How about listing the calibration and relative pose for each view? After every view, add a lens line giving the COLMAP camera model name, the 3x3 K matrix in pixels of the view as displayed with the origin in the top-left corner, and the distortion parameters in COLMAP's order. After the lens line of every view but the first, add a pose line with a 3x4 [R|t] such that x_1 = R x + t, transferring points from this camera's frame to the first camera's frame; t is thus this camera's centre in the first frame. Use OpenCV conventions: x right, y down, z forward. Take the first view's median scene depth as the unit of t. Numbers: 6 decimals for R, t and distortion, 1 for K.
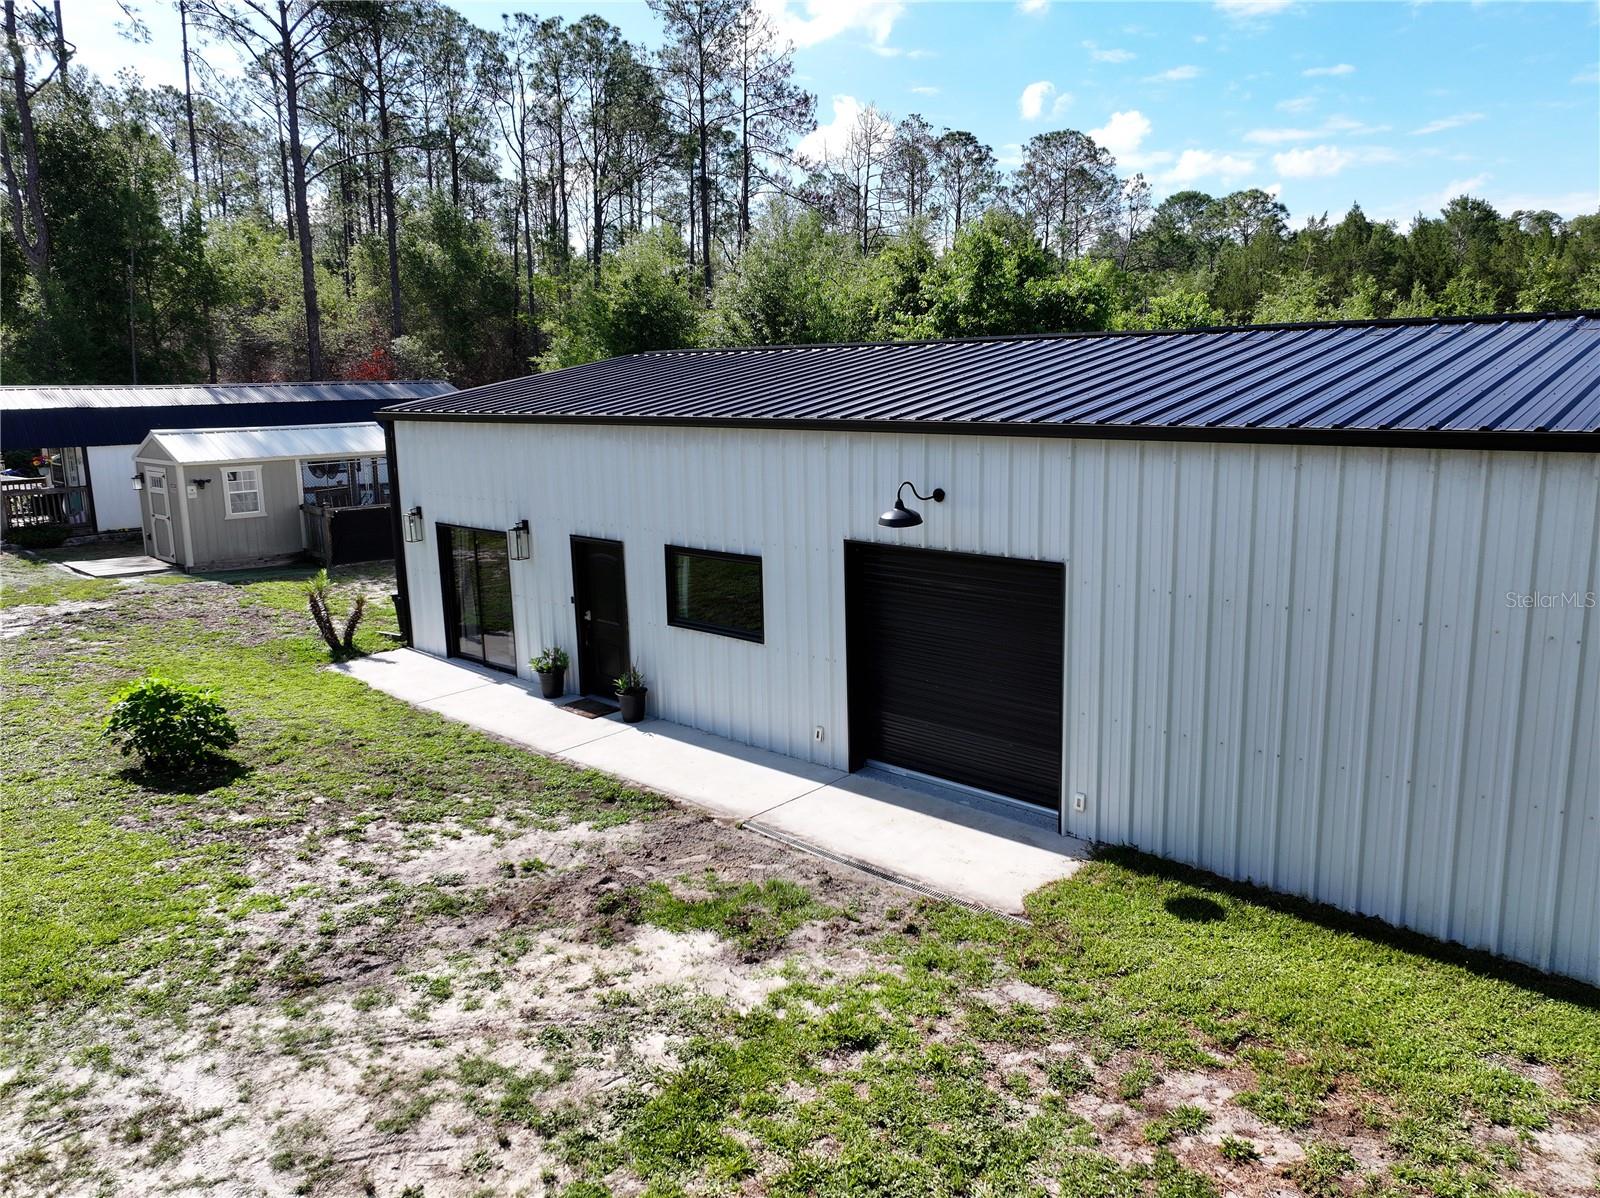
lens RADIAL K [[1118.5, 0, 800.0], [0, 1118.5, 599.0], [0, 0, 1]] dist [-0.002459, 0.019107]
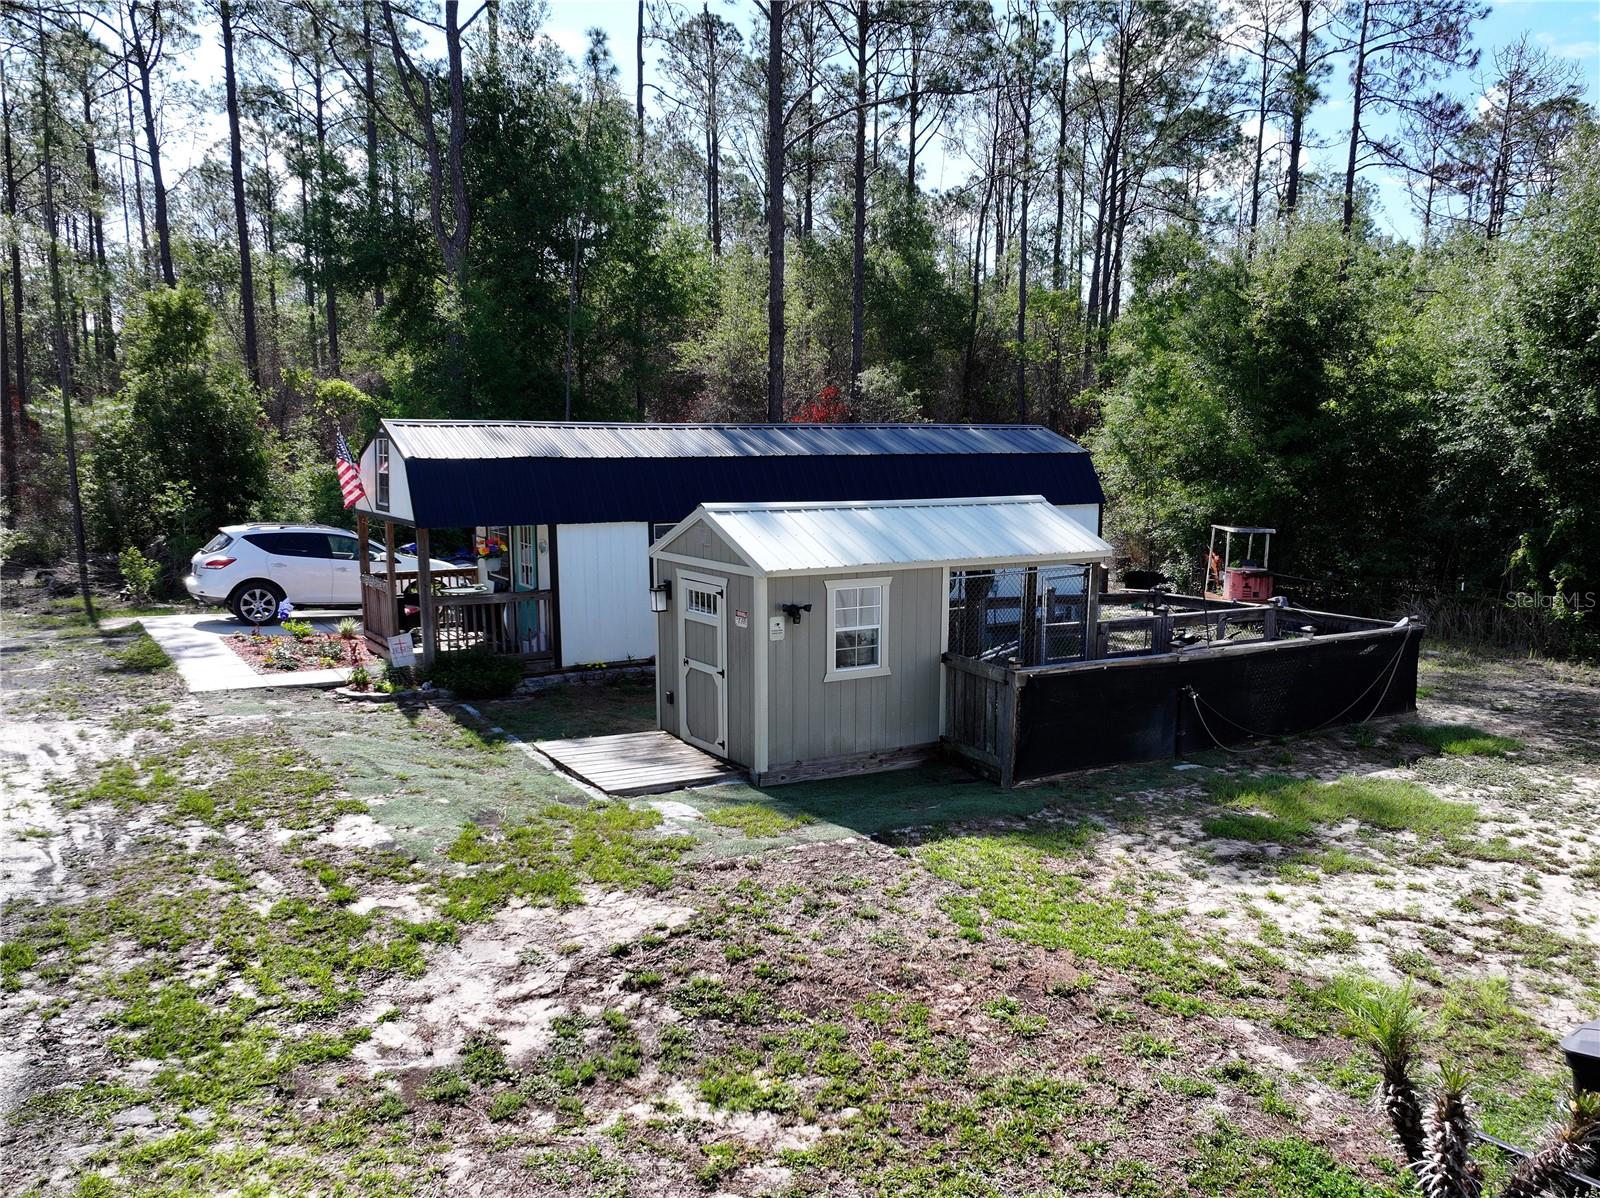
lens RADIAL K [[1242.9, 0, 831.8], [0, 1242.9, 670.2], [0, 0, 1]] dist [0.006493, 0.004589]
pose [[0.968676, 0.062249, -0.240398, -0.381489], [-0.064412, 0.997923, -0.001140, -0.077337], [0.239828, 0.016589, 0.970674, 0.458434]]
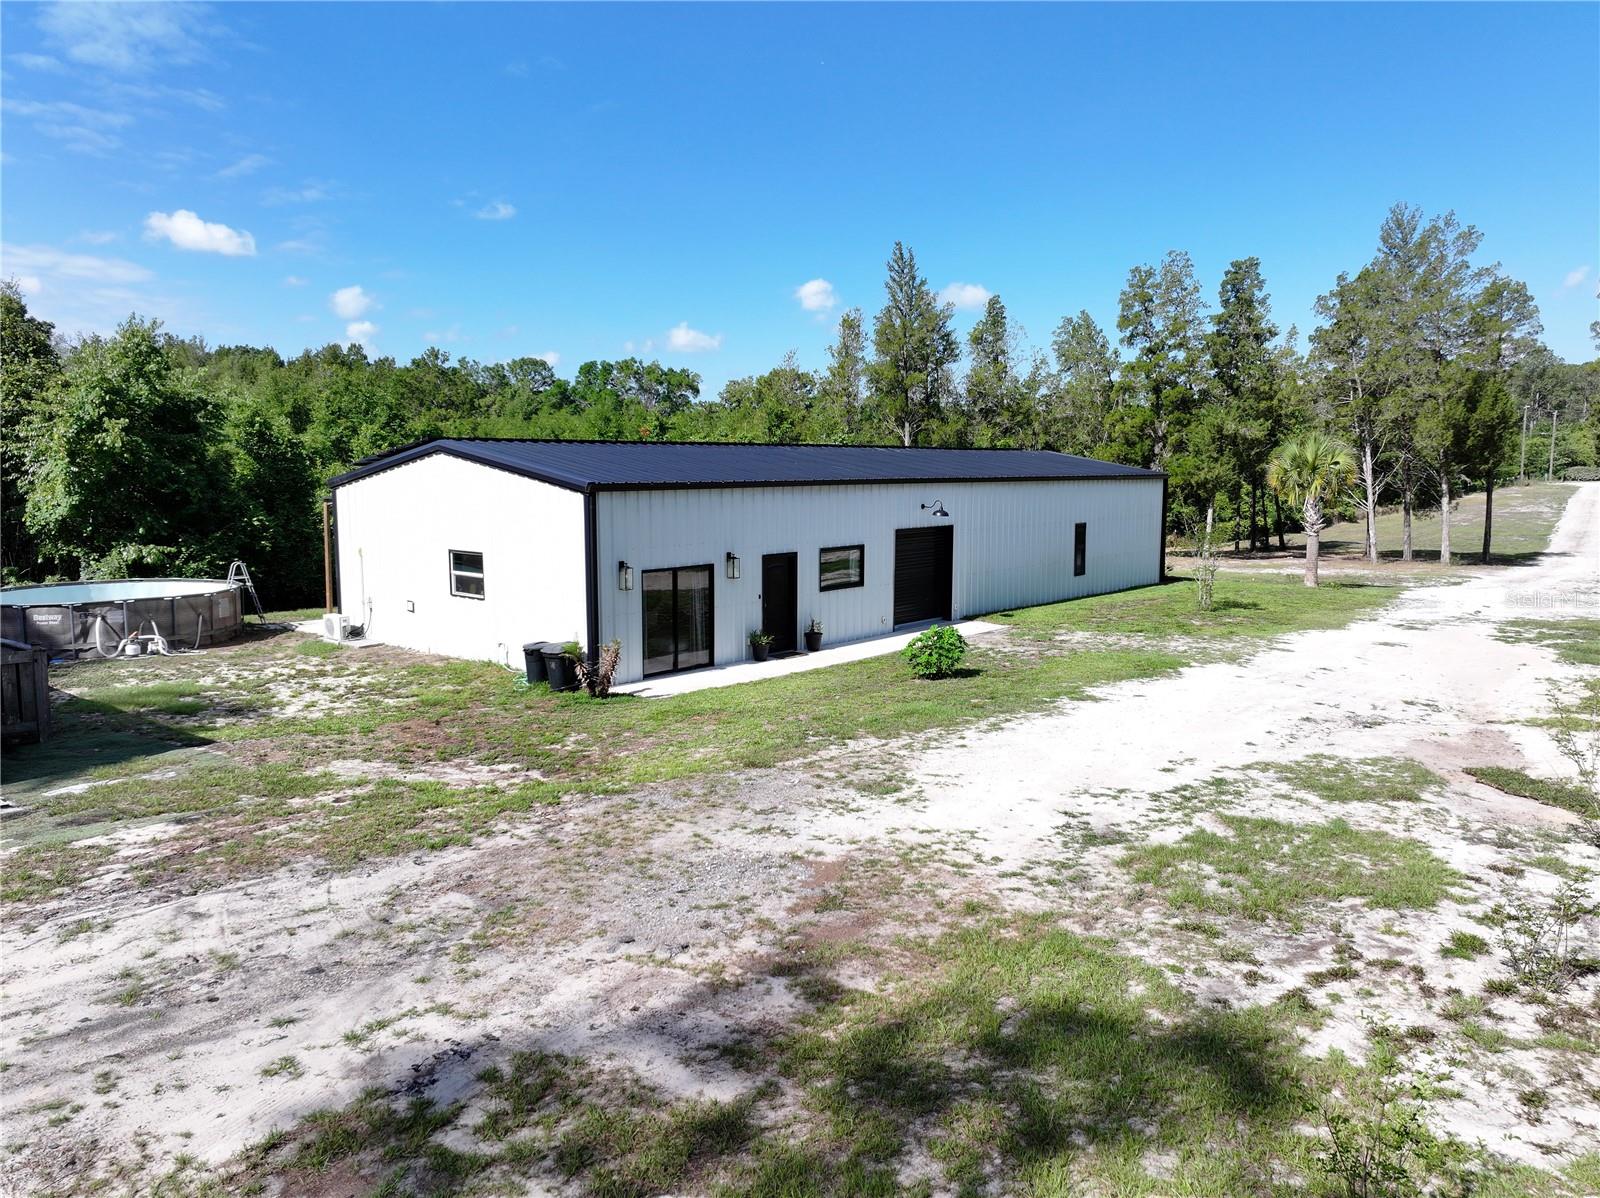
lens RADIAL K [[1118.5, 0, 800.0], [0, 1118.5, 599.0], [0, 0, 1]] dist [-0.002459, 0.019107]
pose [[-0.022940, -0.097484, 0.994973, -1.118543], [0.194216, 0.975839, 0.100087, -0.090443], [-0.980690, 0.195536, -0.003453, 0.594188]]
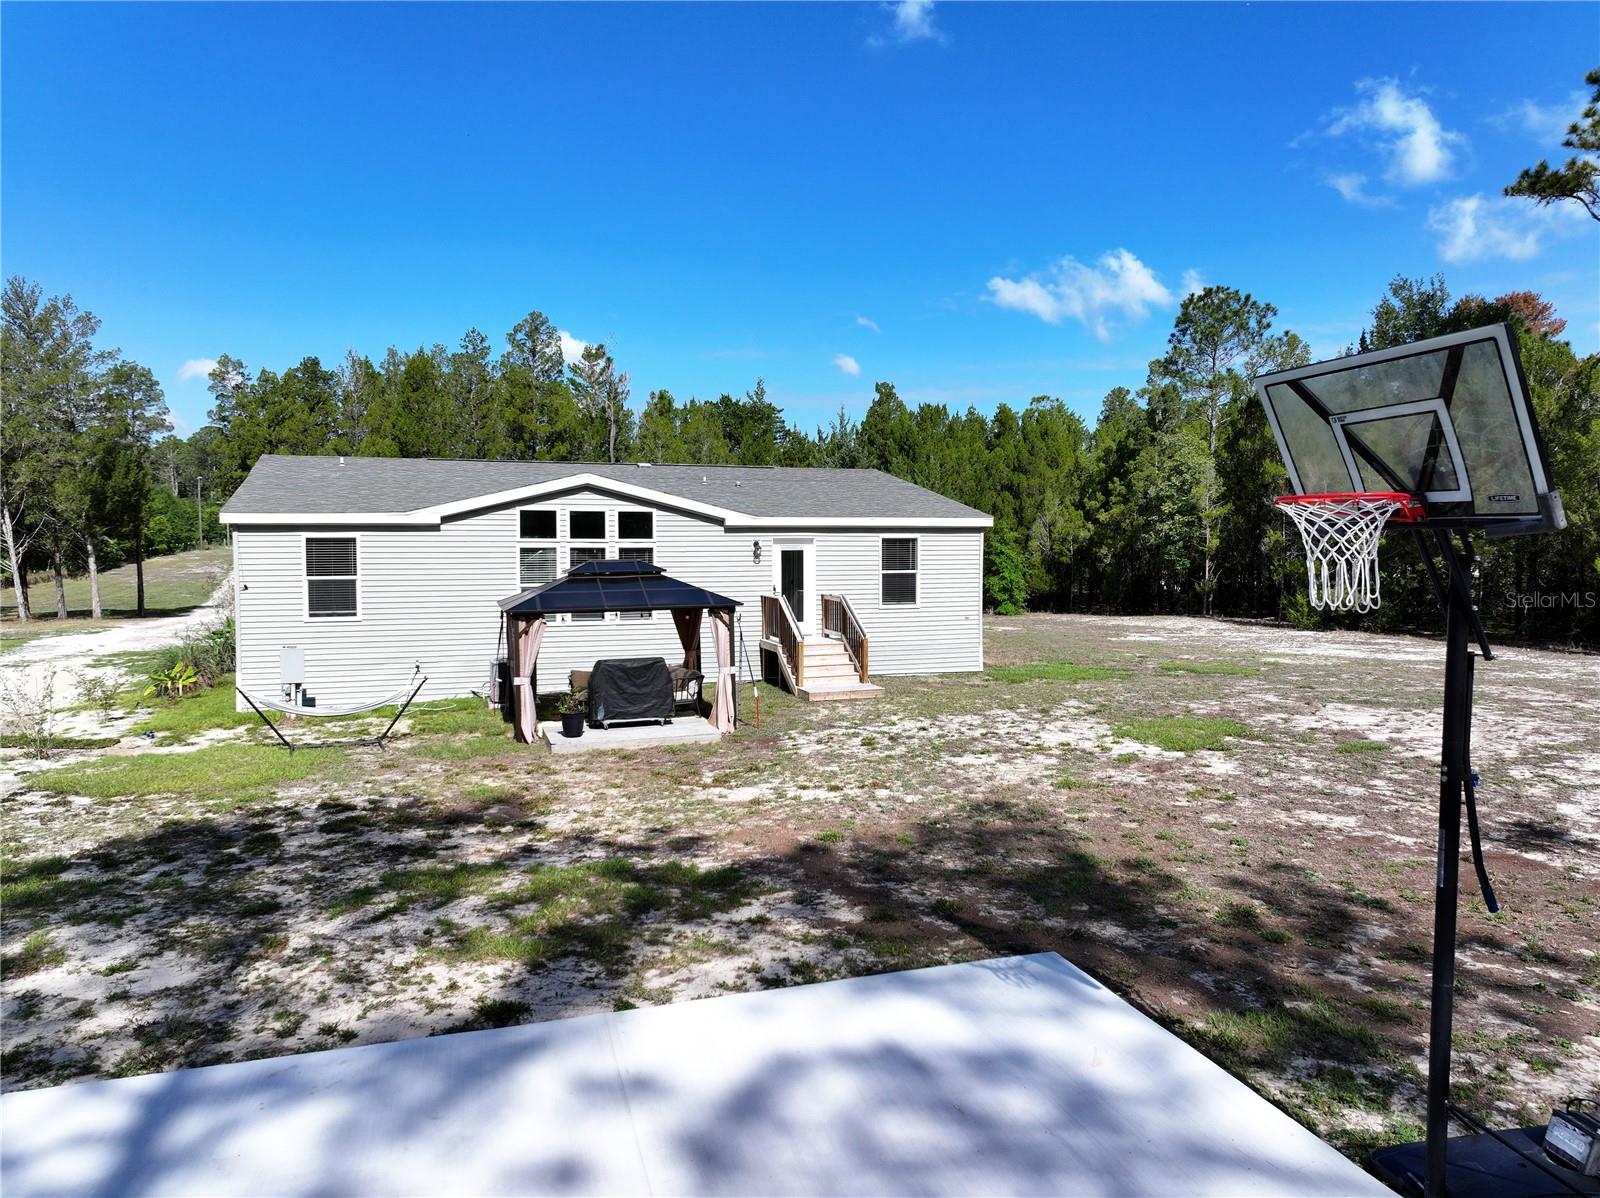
lens RADIAL K [[1141.6, 0, 800.0], [0, 1141.6, 599.0], [0, 0, 1]] dist [0.004418, 0.003187]
pose [[-0.870077, -0.009778, 0.492819, -1.453443], [0.107732, 0.971859, 0.209485, -0.077832], [-0.480999, 0.235361, -0.844539, 0.651553]]
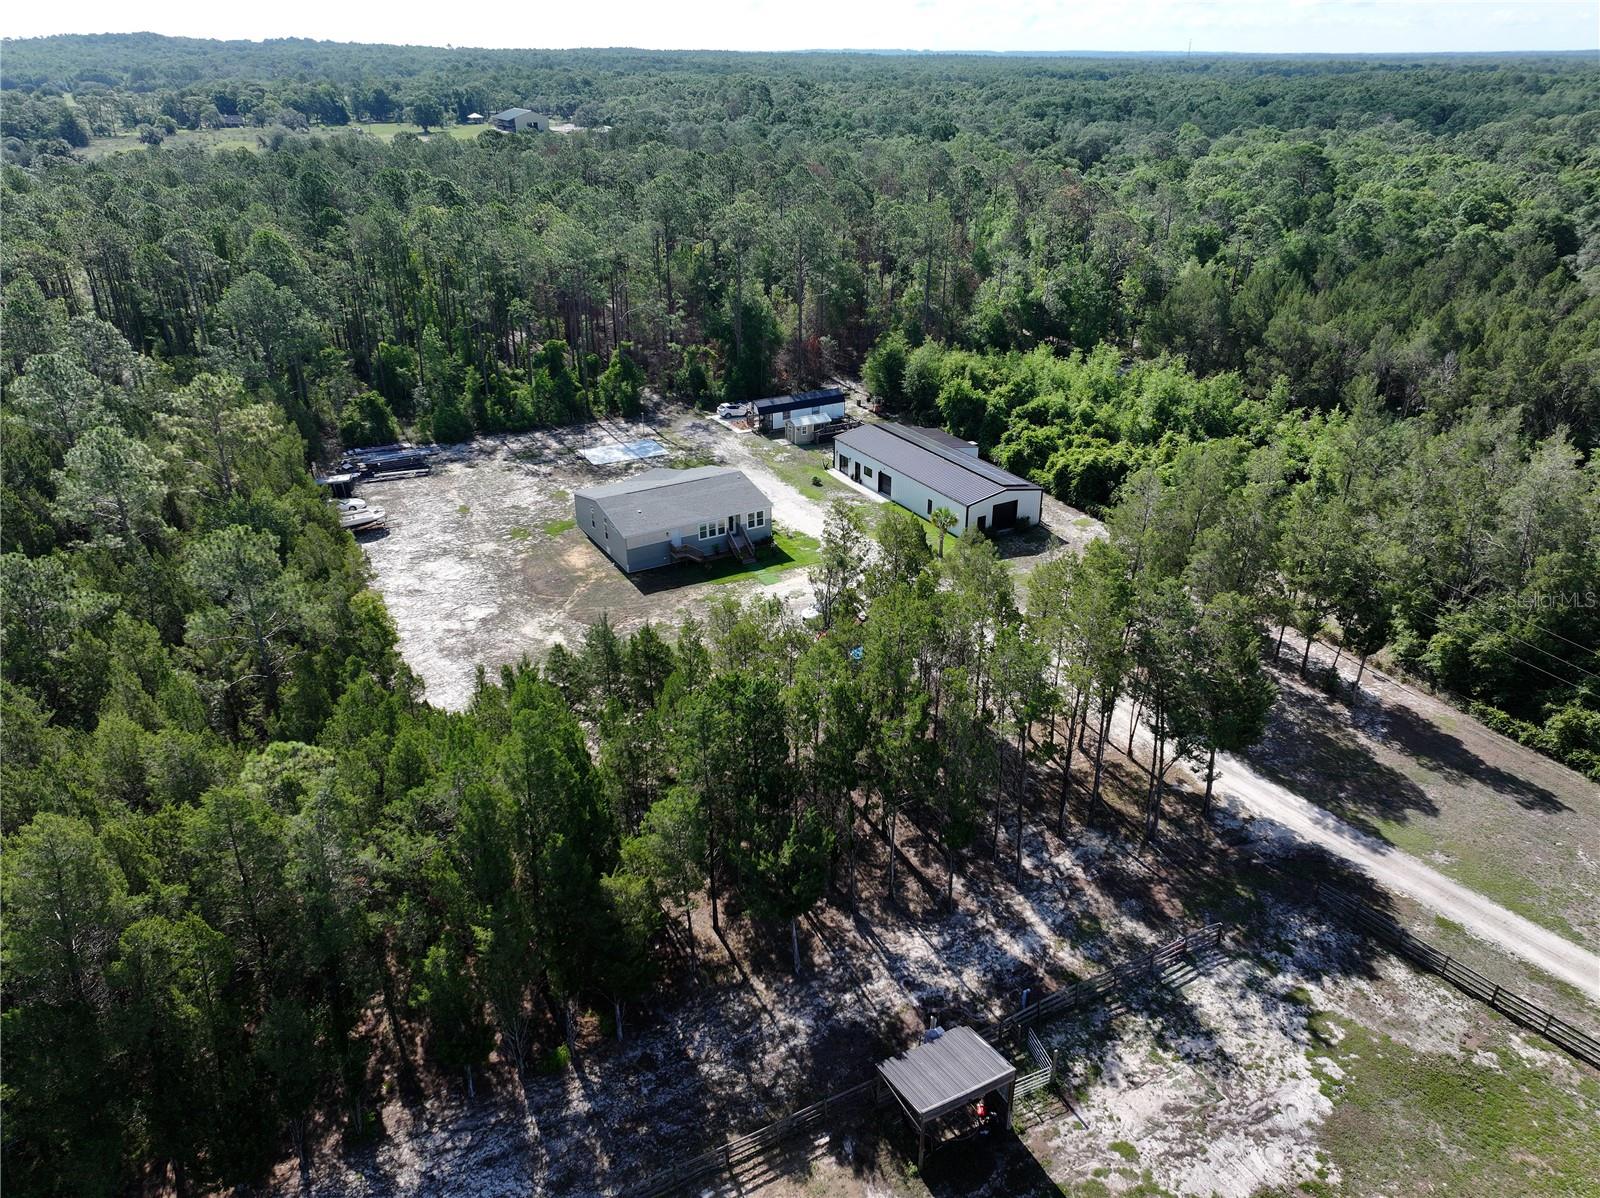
lens RADIAL K [[1113.7, 0, 800.0], [0, 1113.7, 599.0], [0, 0, 1]] dist [-0.006103, 0.029671]
pose [[0.951776, 0.149084, -0.268133, 1.131749], [-0.073799, 0.959584, 0.271575, -0.818183], [0.297784, -0.238690, 0.924311, -4.475126]]
